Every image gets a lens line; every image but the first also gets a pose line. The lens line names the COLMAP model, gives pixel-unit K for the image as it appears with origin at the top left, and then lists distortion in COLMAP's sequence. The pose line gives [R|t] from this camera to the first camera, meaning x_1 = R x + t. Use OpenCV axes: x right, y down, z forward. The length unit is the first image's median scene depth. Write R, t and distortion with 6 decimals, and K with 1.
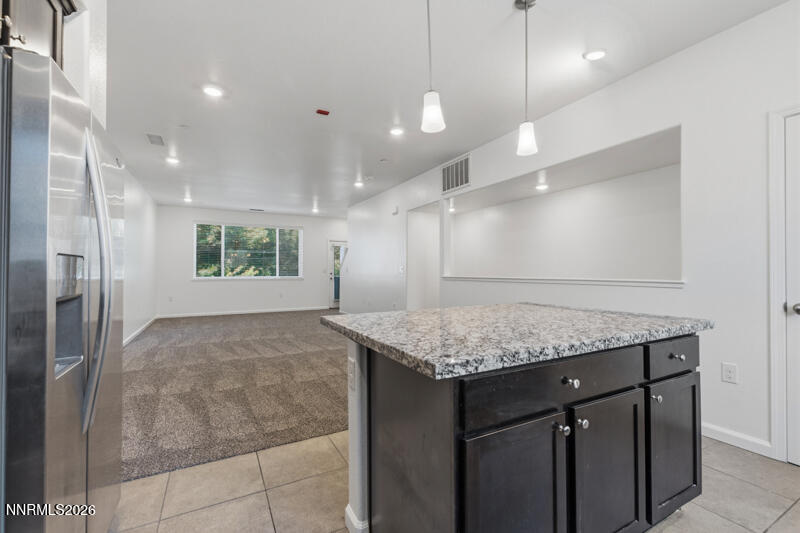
lens RADIAL K [[350.9, 0, 399.3], [0, 350.9, 269.2], [0, 0, 1]] dist [-0.002623, -0.000758]
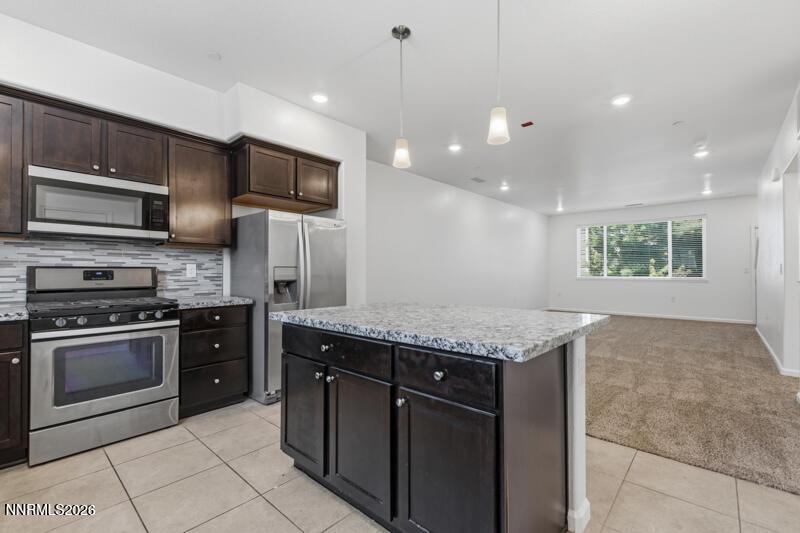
lens RADIAL K [[350.9, 0, 403.6], [0, 350.9, 268.8], [0, 0, 1]] dist [-0.002623, -0.000758]
pose [[0.341432, -0.006882, -0.939881, 0.603733], [0.007031, 0.999964, -0.004768, 0.000794], [0.939880, -0.004980, 0.341468, 0.246946]]
